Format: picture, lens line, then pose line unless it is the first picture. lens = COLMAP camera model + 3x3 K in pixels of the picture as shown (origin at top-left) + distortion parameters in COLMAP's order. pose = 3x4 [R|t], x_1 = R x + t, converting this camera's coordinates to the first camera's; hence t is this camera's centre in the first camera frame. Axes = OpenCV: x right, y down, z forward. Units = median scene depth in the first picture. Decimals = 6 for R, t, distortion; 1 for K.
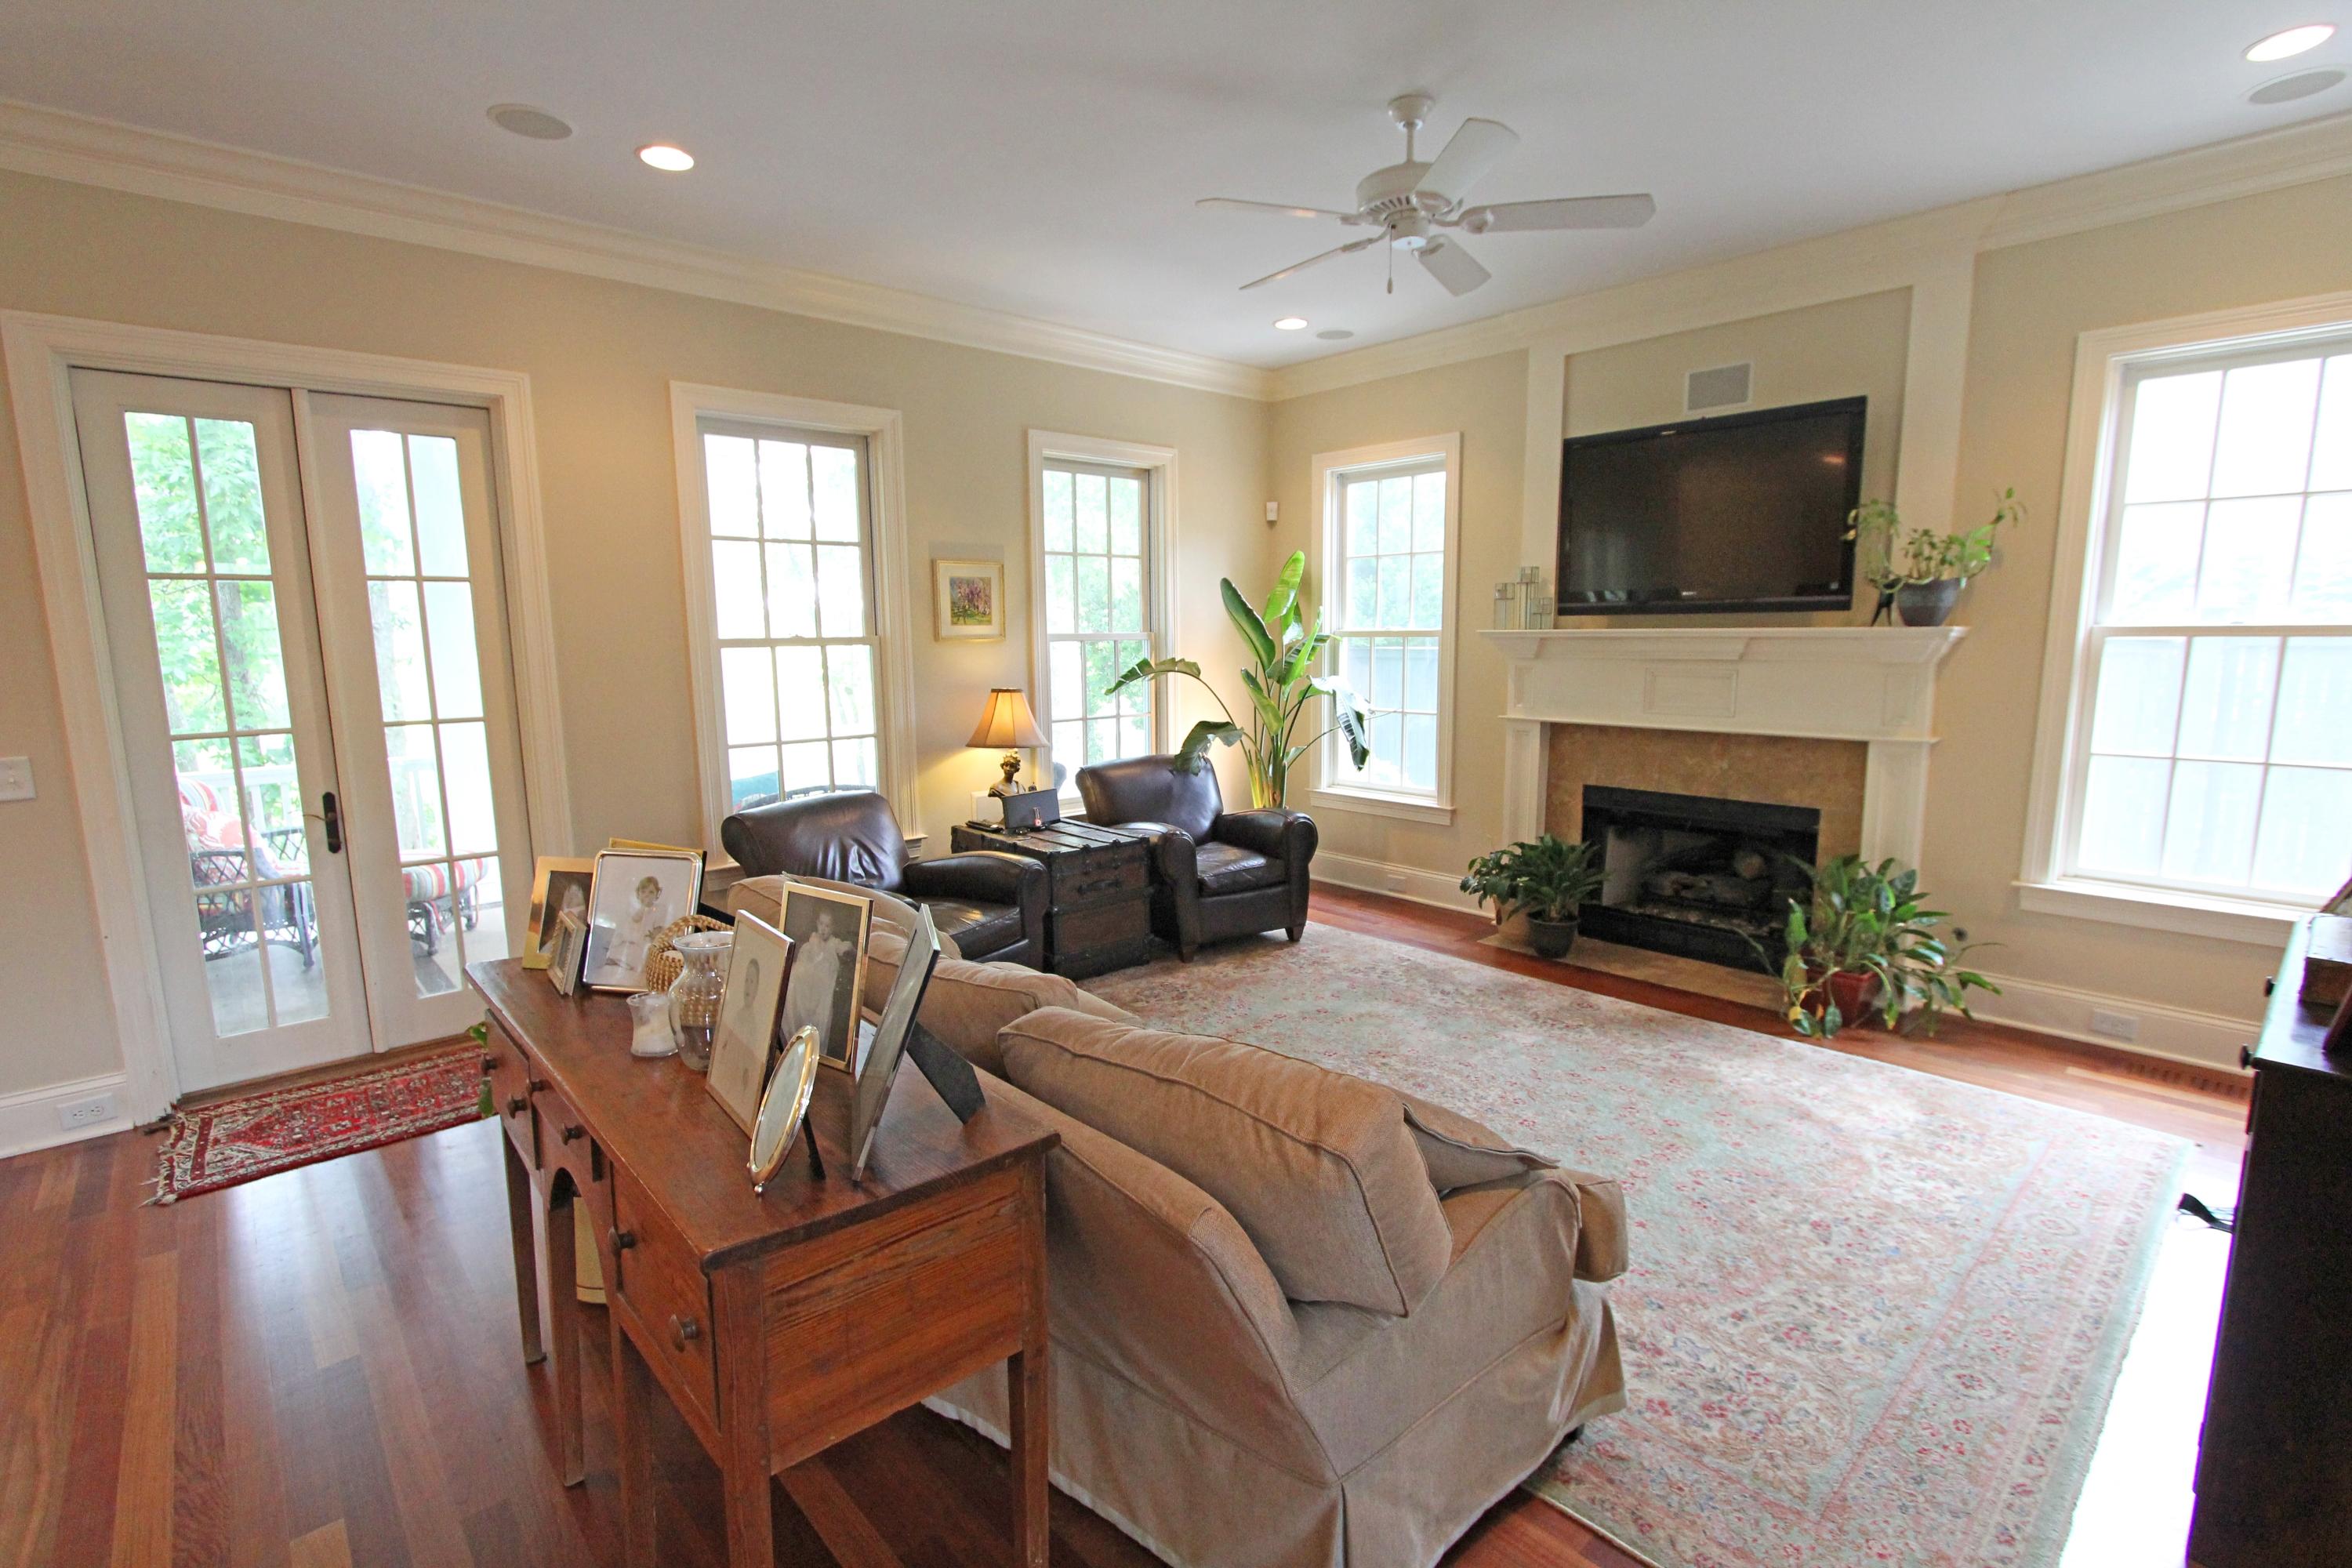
lens RADIAL K [[1080.6, 0, 1182.1], [0, 1080.6, 802.7], [0, 0, 1]] dist [-0.022588, 0.004527]
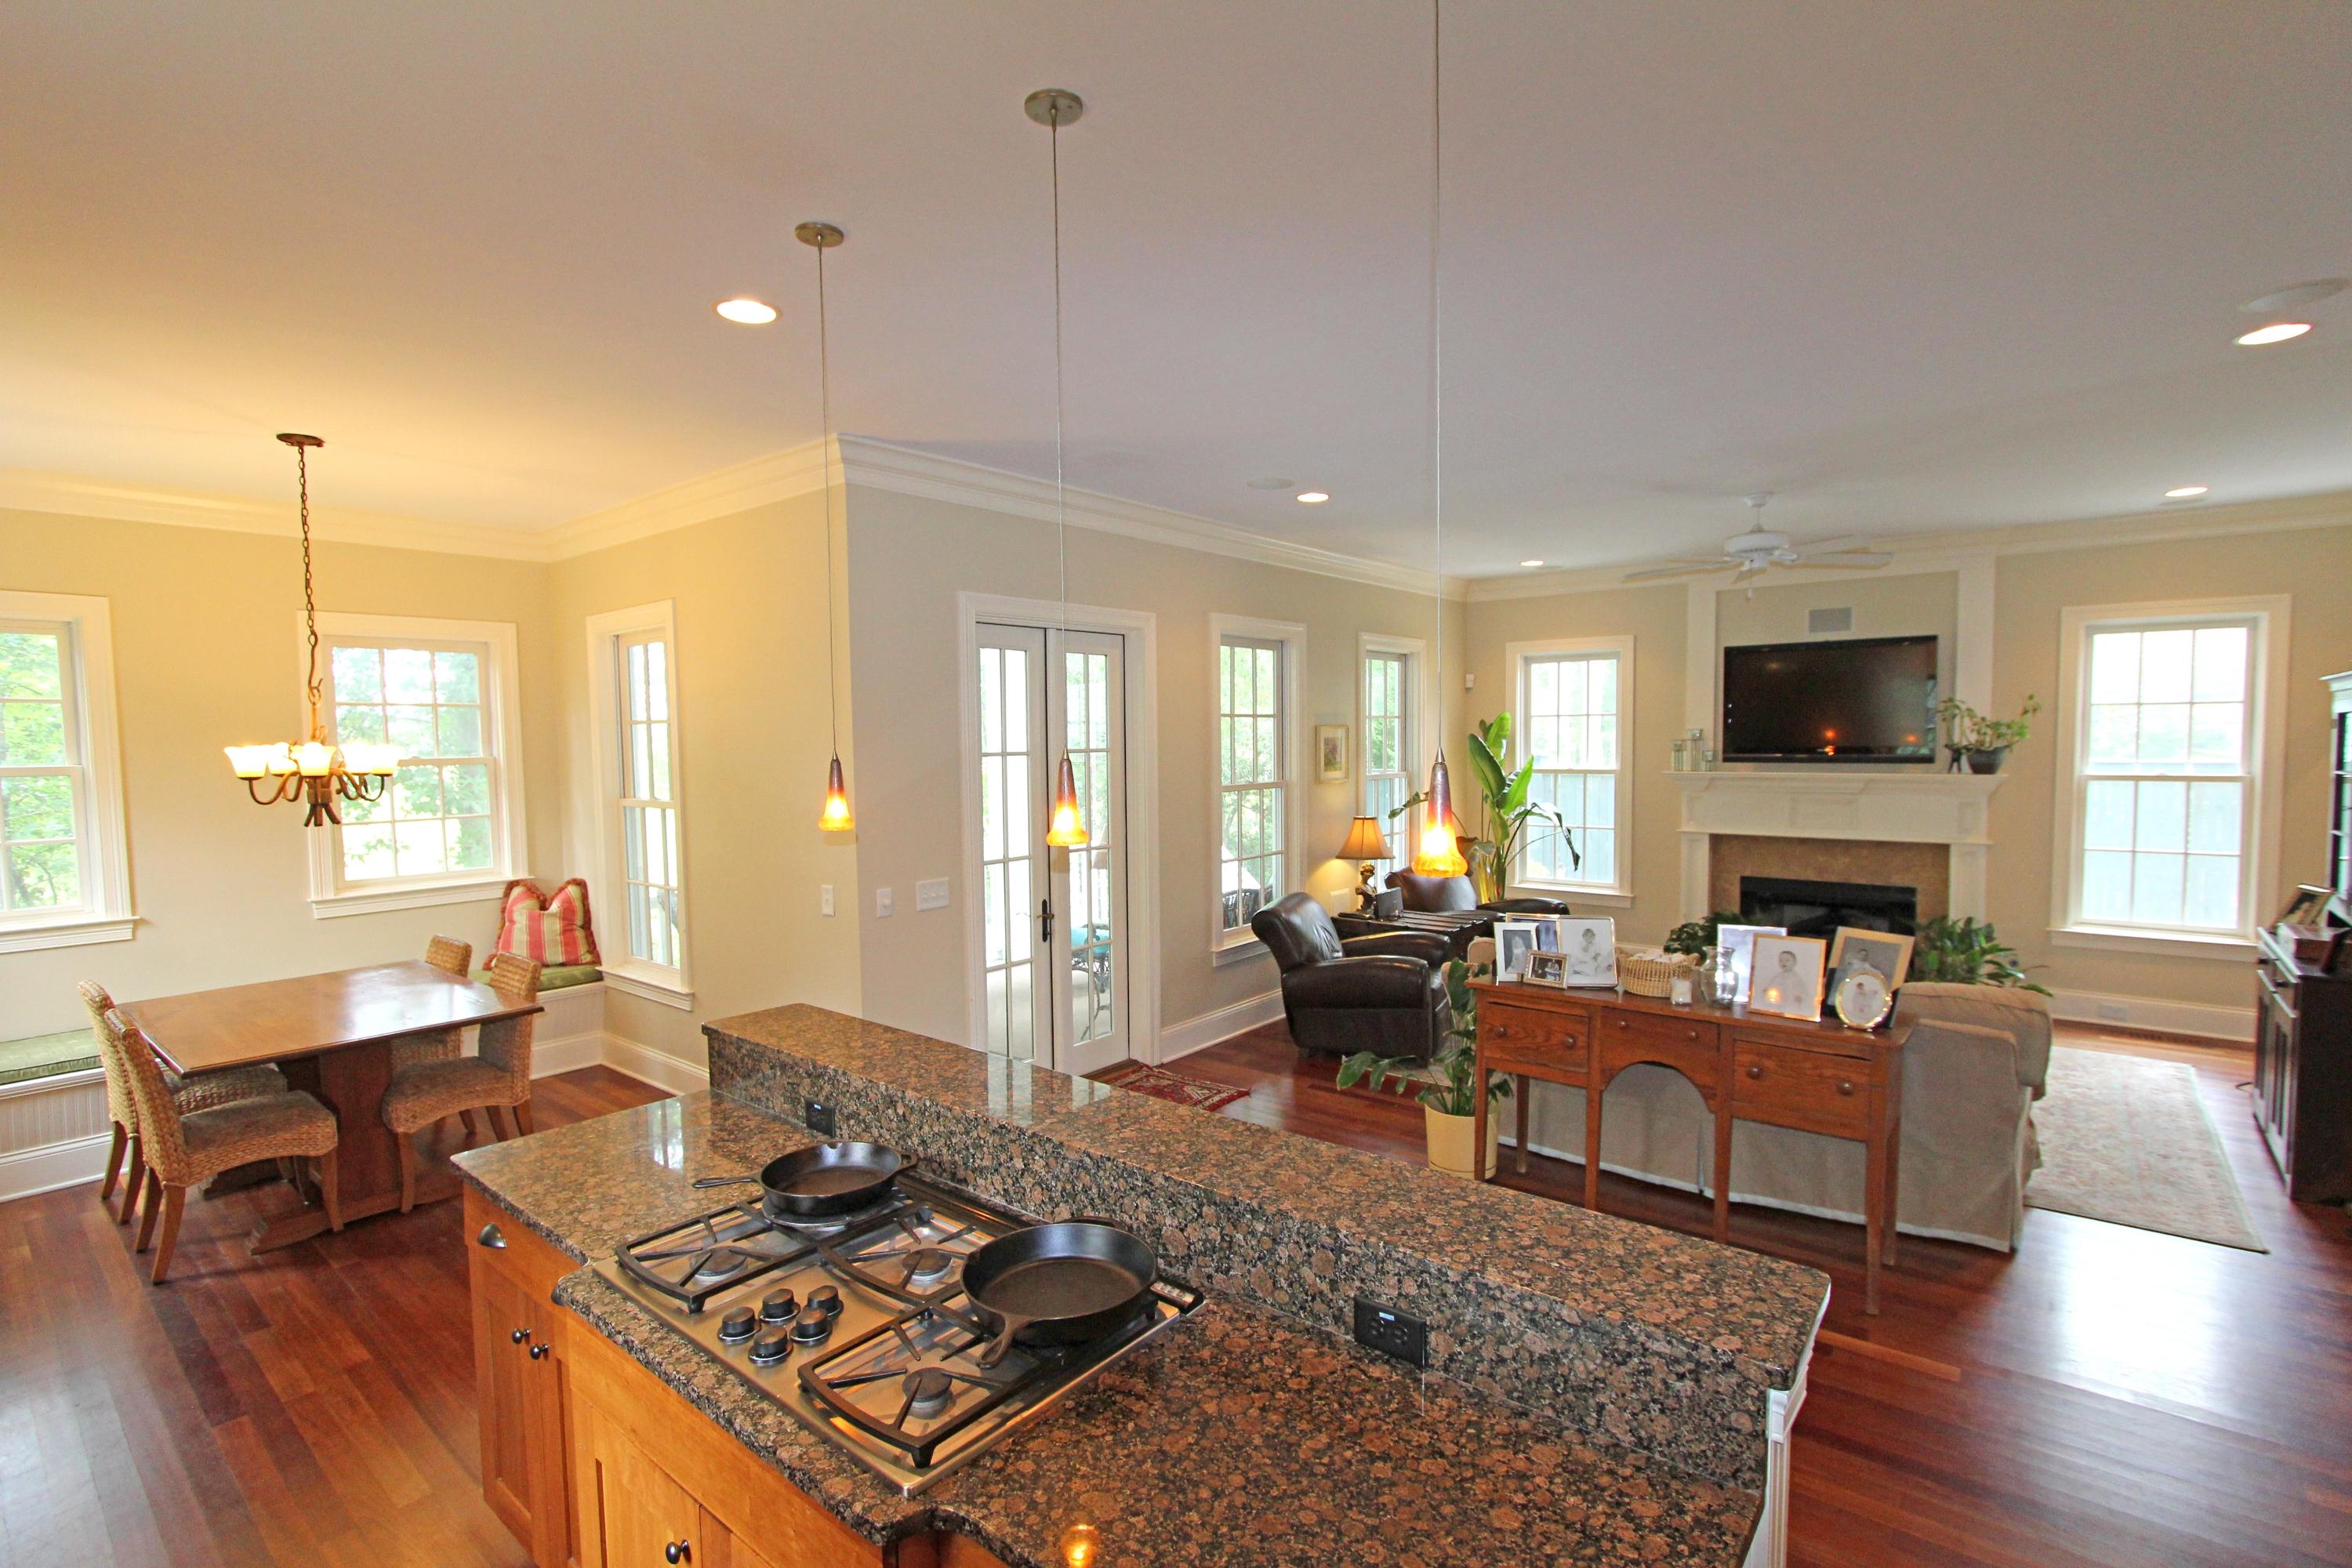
lens RADIAL K [[1080.6, 0, 1180.4], [0, 1080.6, 802.8], [0, 0, 1]] dist [-0.022588, 0.004527]
pose [[0.989520, -0.011764, 0.143914, -0.821105], [0.025457, 0.995277, -0.093676, 0.001645], [-0.142133, 0.096358, 0.985146, -0.471790]]
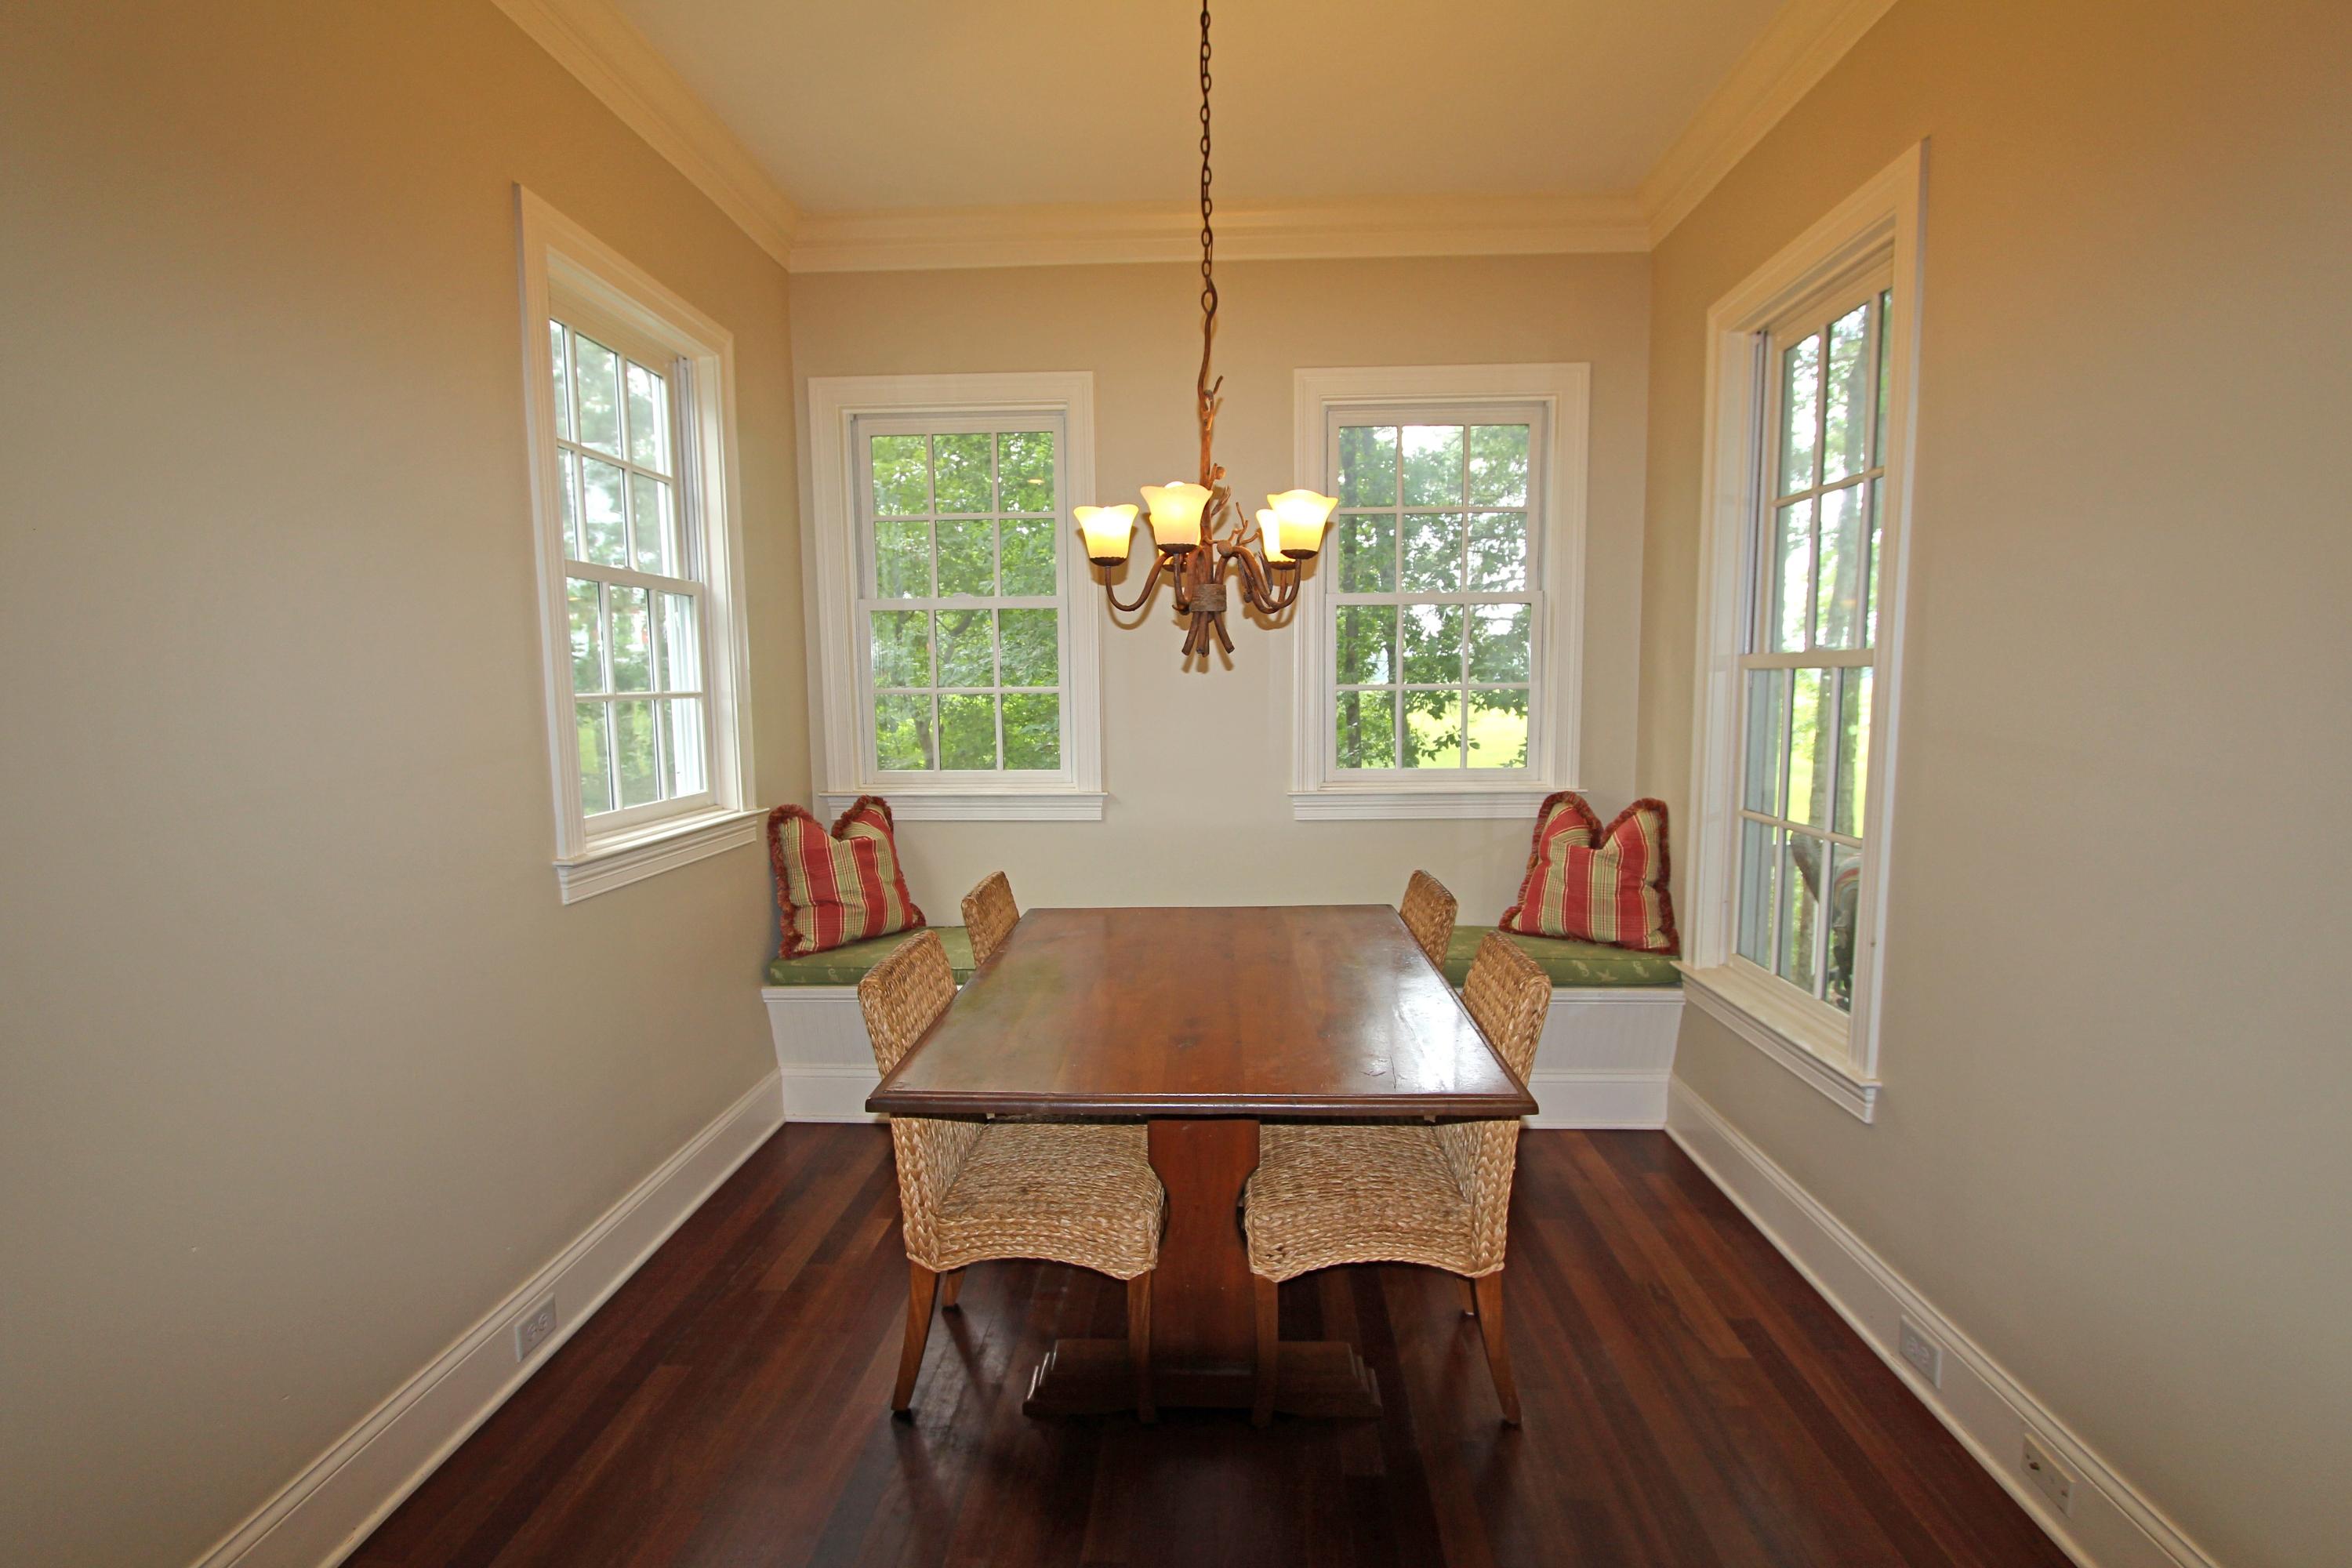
lens RADIAL K [[1080.6, 0, 1198.1], [0, 1080.6, 795.4], [0, 0, 1]] dist [-0.022588, 0.004527]
pose [[0.711436, 0.080495, -0.698126, -1.123782], [-0.108024, 0.994138, 0.004542, -0.025085], [0.694399, 0.072183, 0.715961, 0.332326]]
